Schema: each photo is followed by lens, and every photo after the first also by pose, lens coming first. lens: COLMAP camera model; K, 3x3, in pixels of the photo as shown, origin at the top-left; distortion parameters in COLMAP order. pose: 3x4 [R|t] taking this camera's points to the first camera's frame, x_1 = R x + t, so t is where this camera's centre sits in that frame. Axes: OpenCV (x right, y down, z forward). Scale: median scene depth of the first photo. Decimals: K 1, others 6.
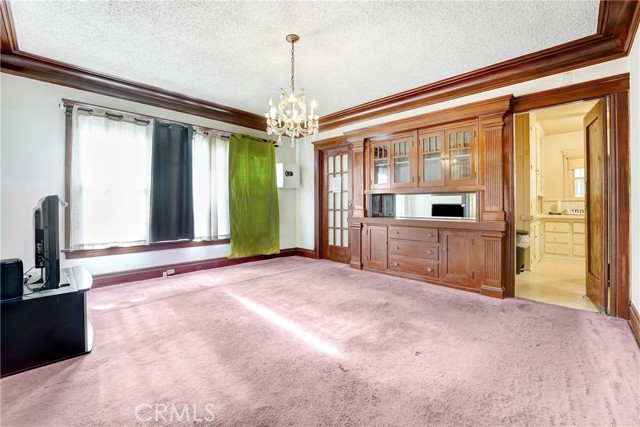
lens RADIAL K [[286.6, 0, 321.5], [0, 286.6, 204.8], [0, 0, 1]] dist [-0.053962, -0.000109]
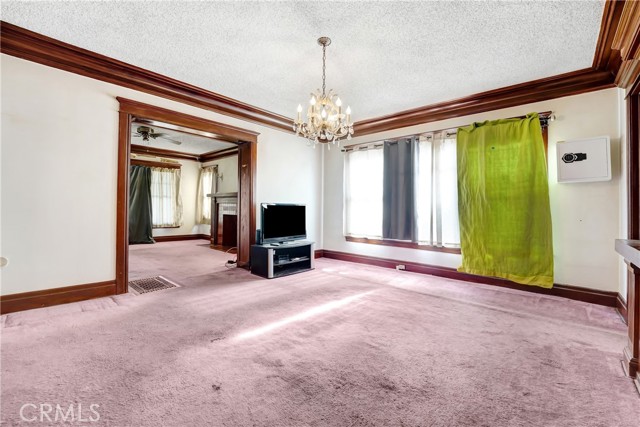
lens RADIAL K [[266.0, 0, 318.4], [0, 266.0, 211.3], [0, 0, 1]] dist [-0.019309, -0.000095]
pose [[0.009859, 0.009060, -0.999910, 0.515262], [-0.011271, 0.999896, 0.008948, 0.001973], [0.999888, 0.011182, 0.009960, 0.597740]]
